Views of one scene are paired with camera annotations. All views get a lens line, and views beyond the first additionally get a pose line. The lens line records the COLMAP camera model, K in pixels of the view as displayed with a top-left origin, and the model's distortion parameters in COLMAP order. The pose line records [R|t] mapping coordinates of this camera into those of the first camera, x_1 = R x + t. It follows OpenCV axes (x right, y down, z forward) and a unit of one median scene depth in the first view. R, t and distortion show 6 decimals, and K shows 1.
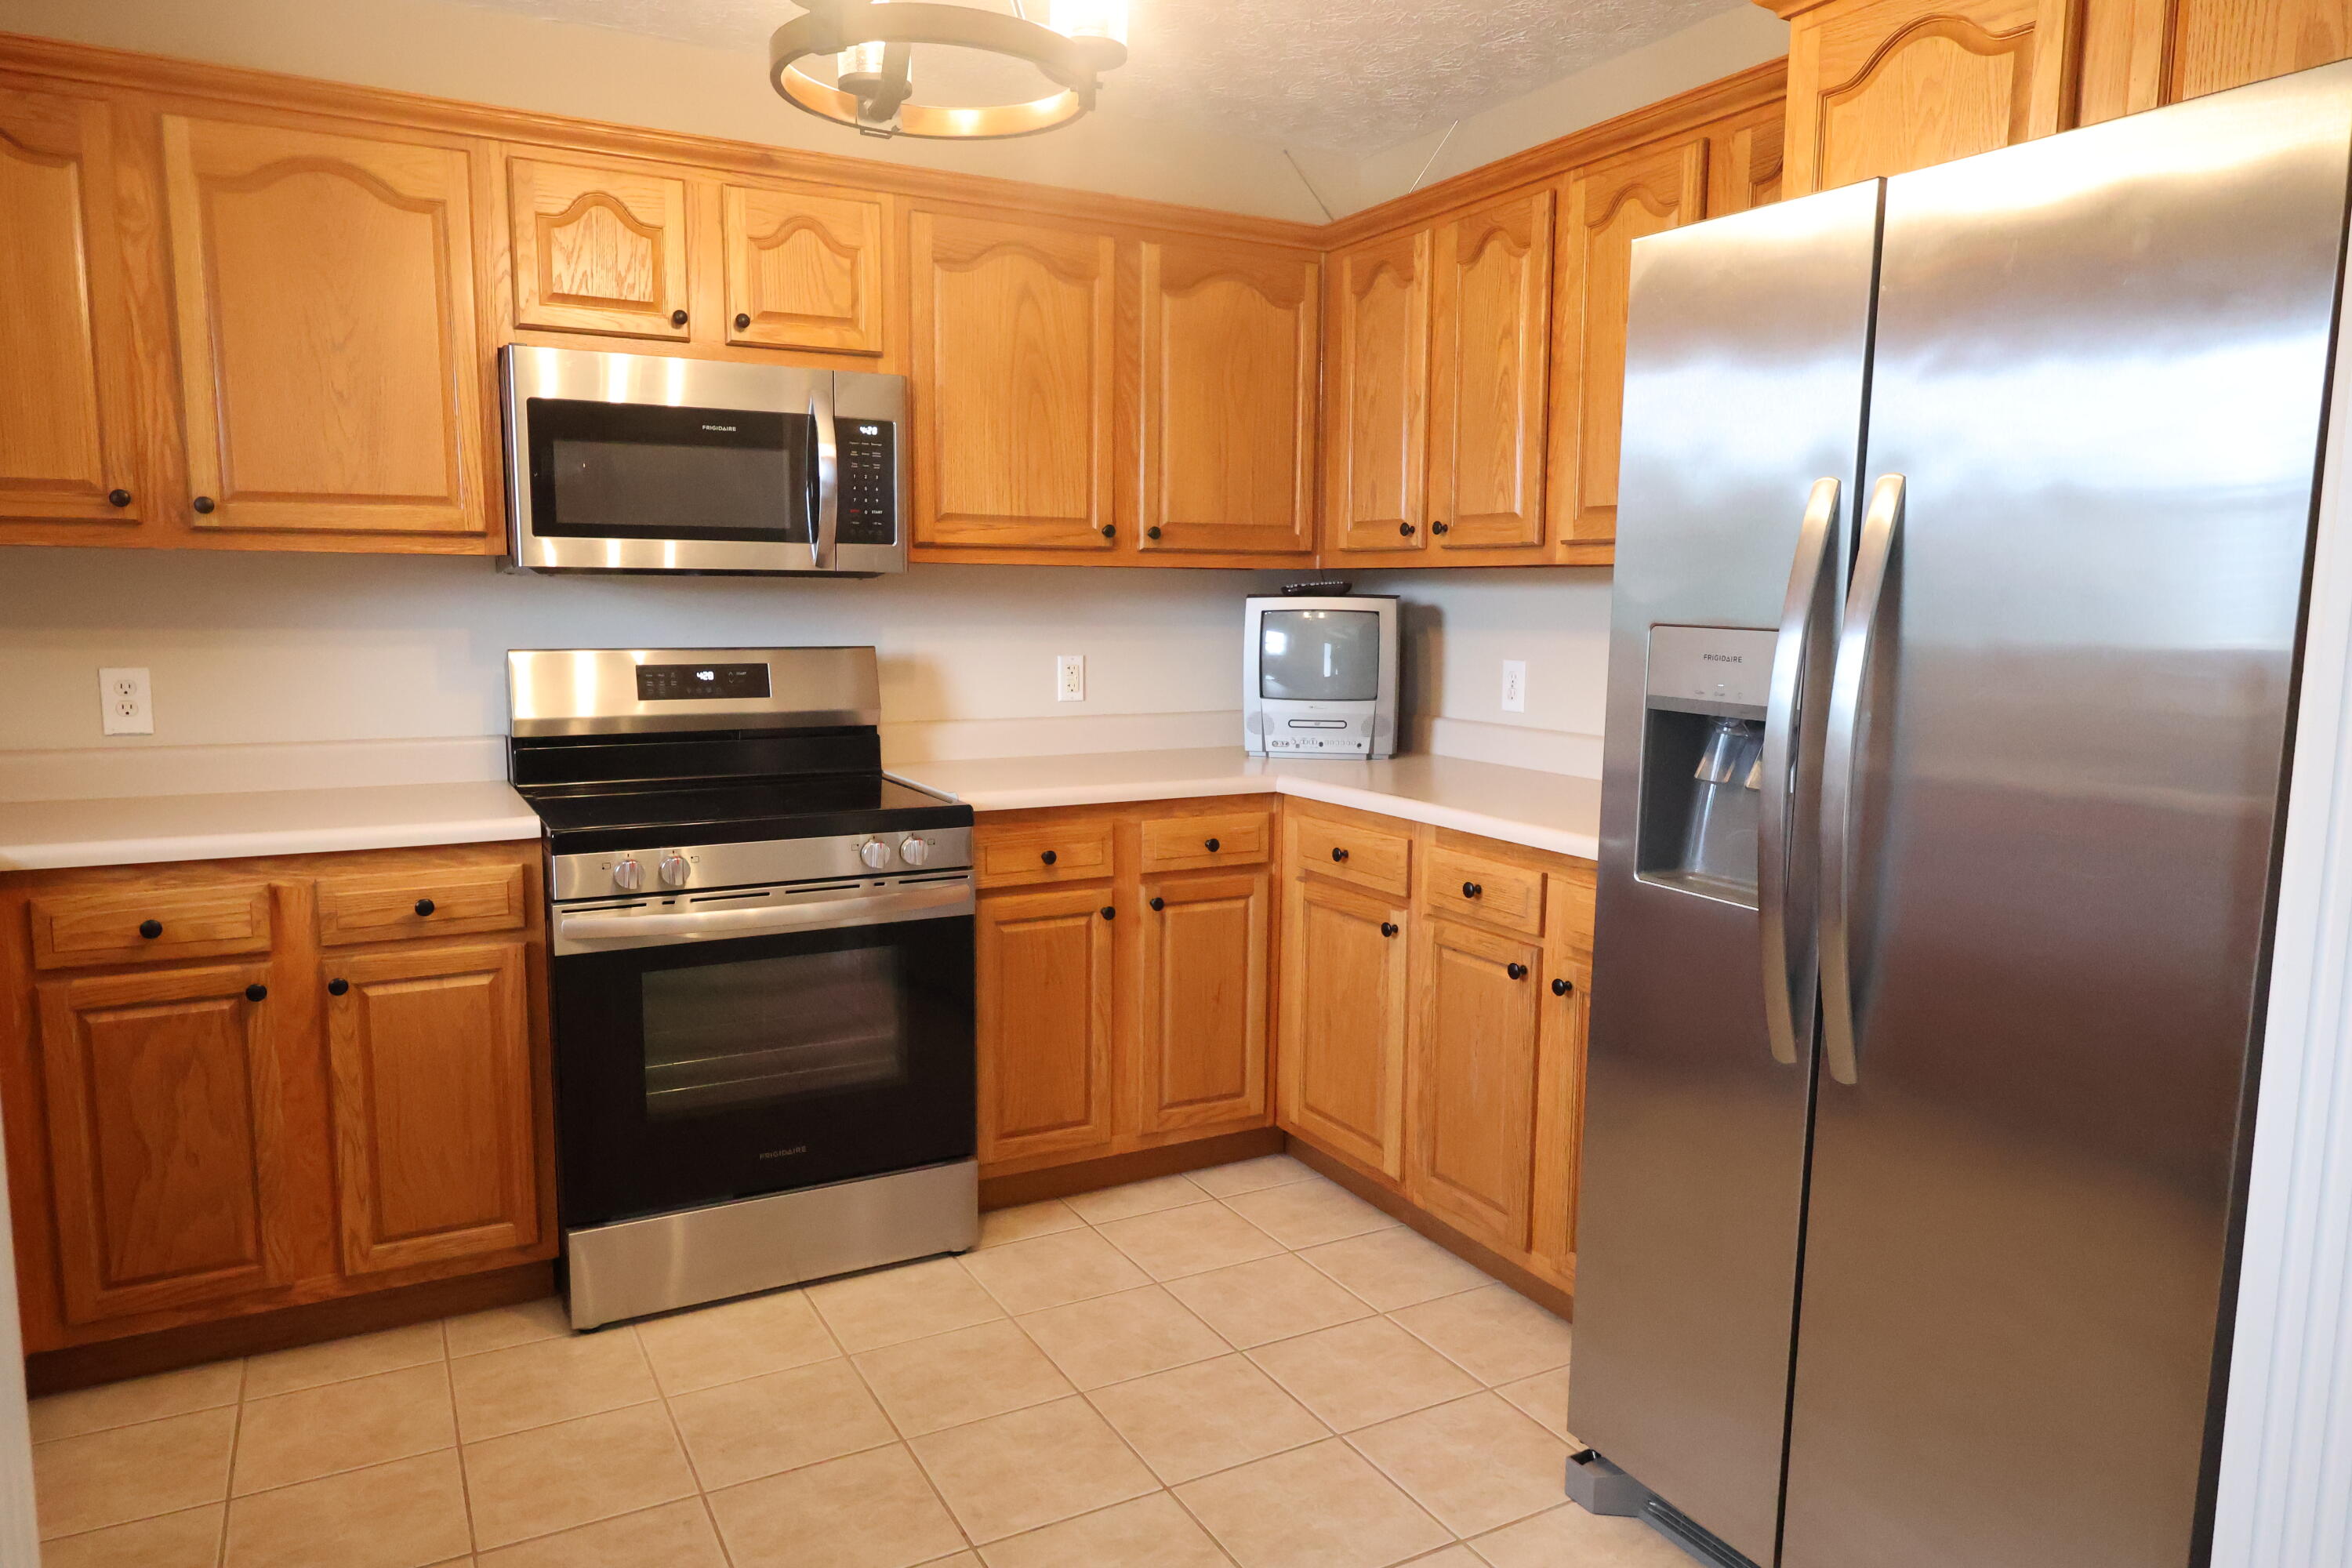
lens RADIAL K [[1537.0, 0, 1176.0], [0, 1537.0, 784.0], [0, 0, 1]] dist [0.021504, 0.000466]
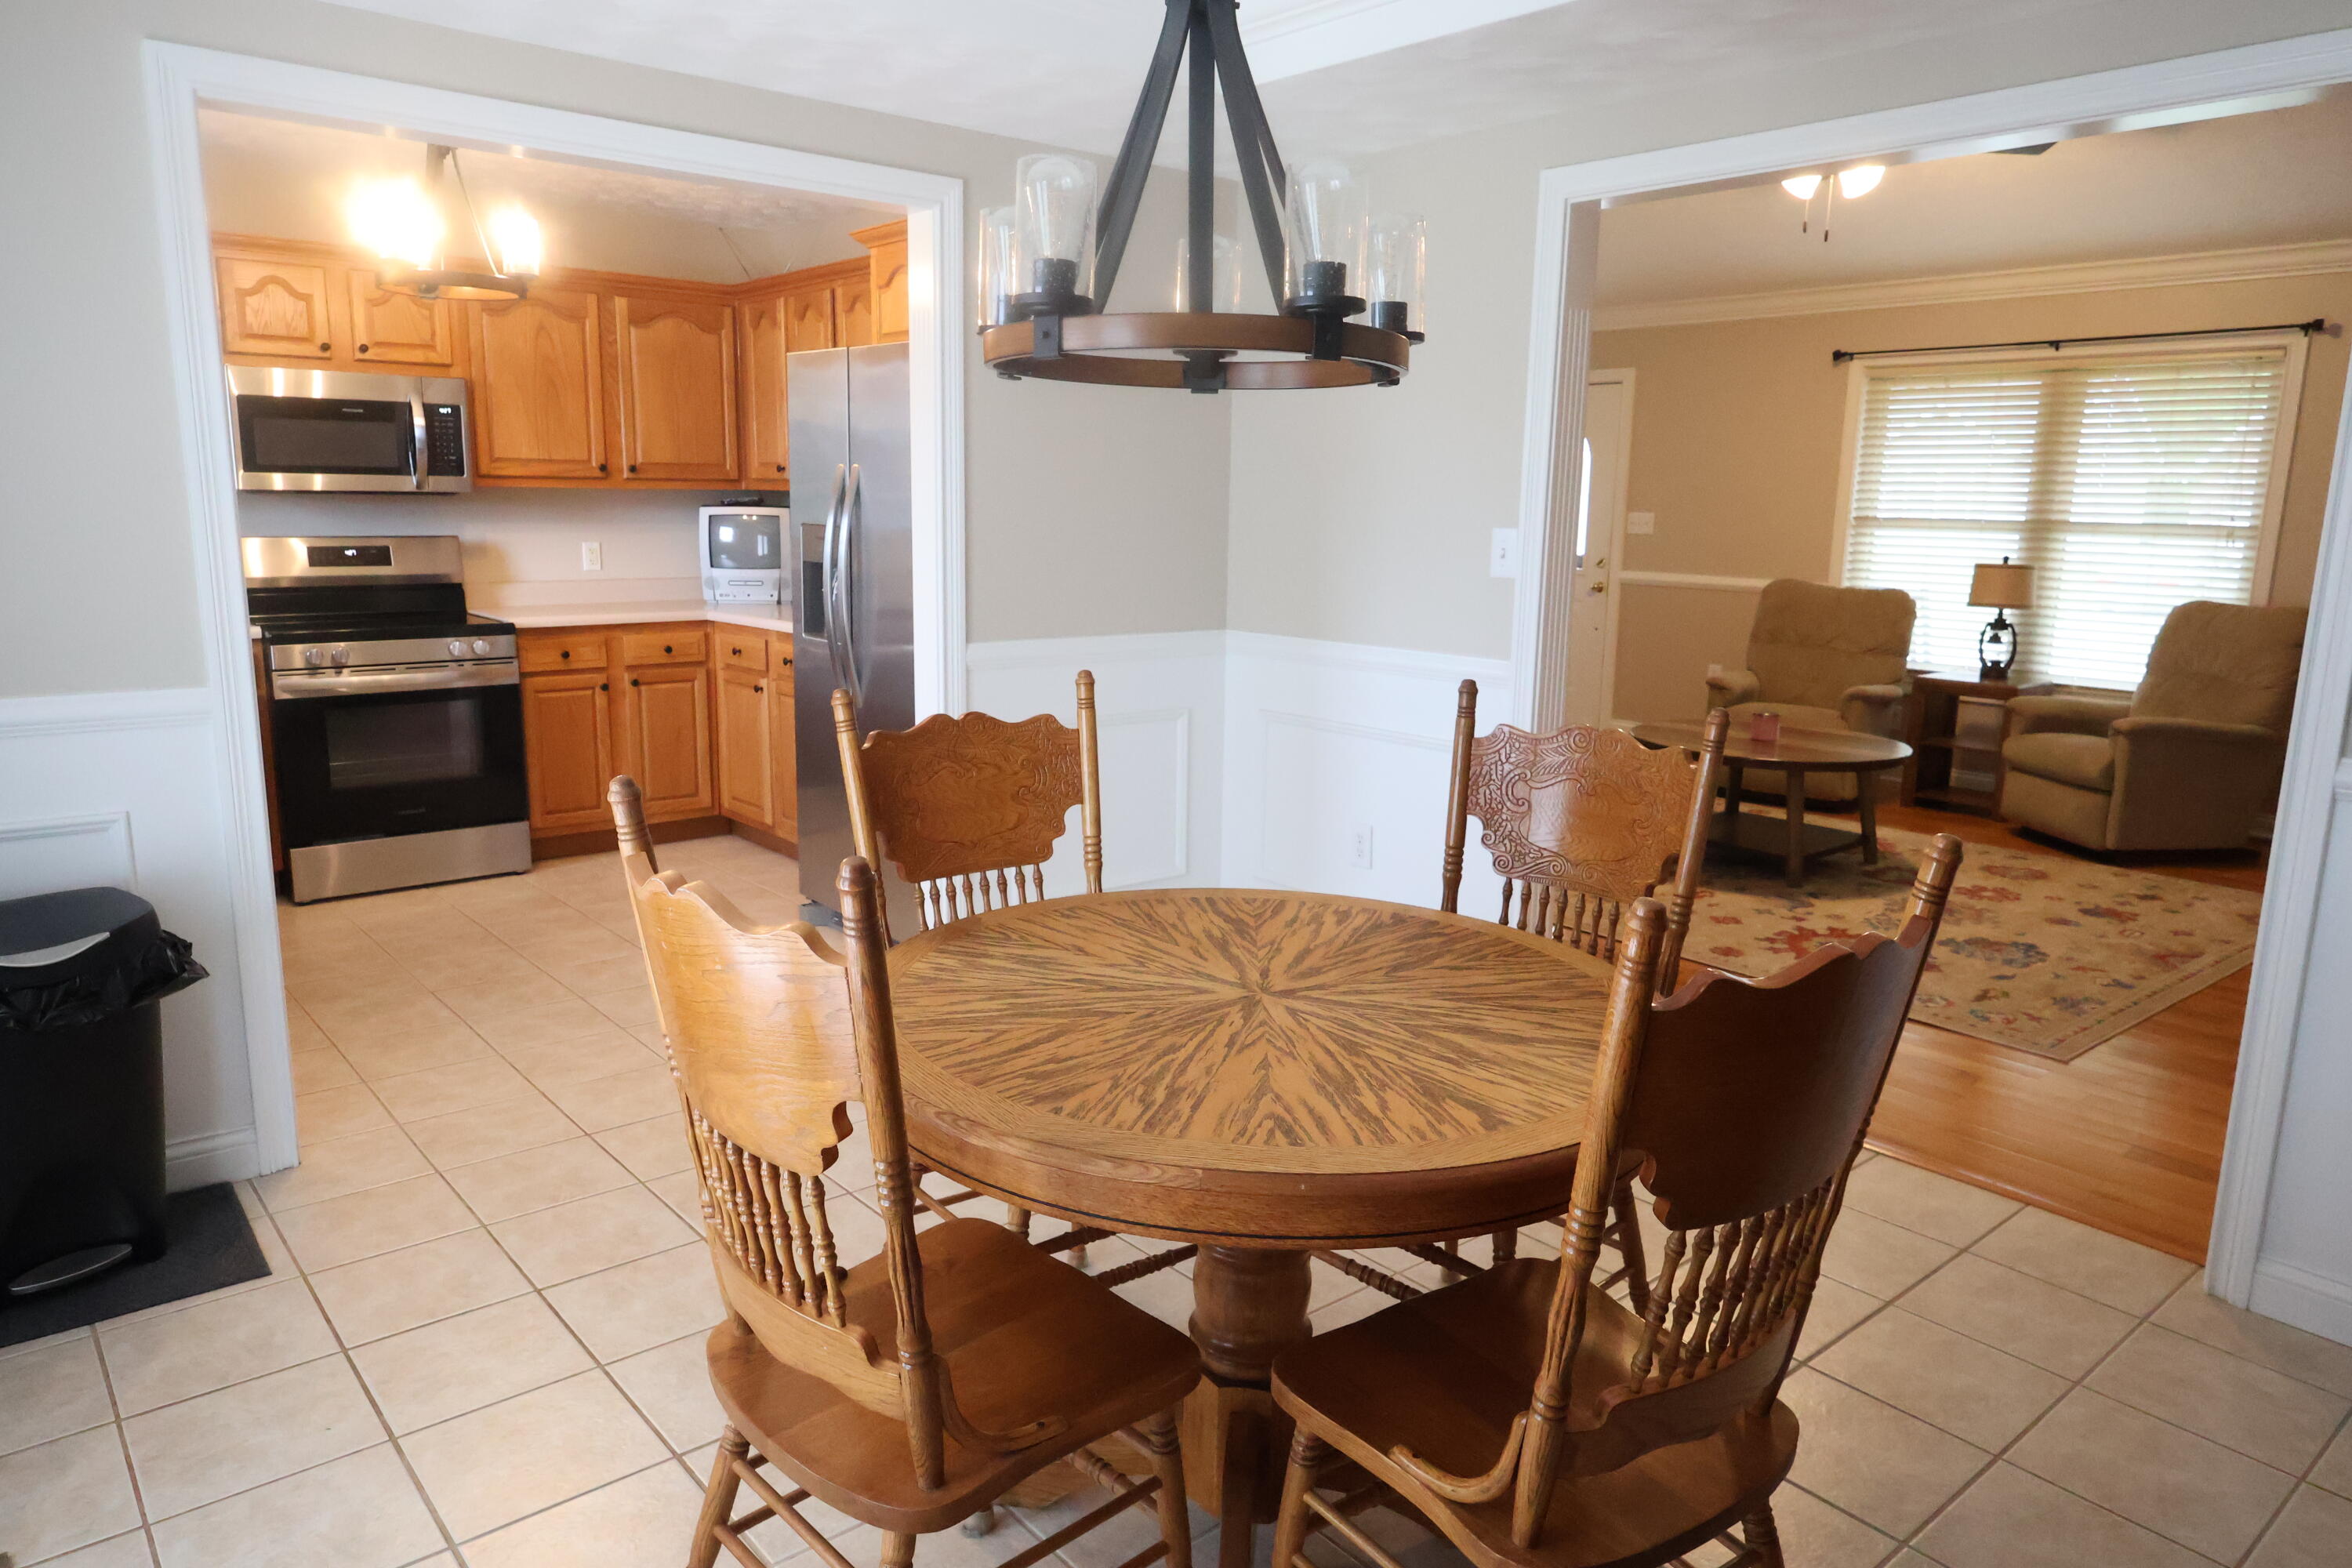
lens RADIAL K [[1534.3, 0, 1176.0], [0, 1534.3, 784.0], [0, 0, 1]] dist [-0.001021, -0.000147]
pose [[0.978976, -0.031757, 0.201486, 0.238907], [0.018866, 0.997669, 0.065582, 0.090932], [-0.203099, -0.060402, 0.977293, -0.861021]]
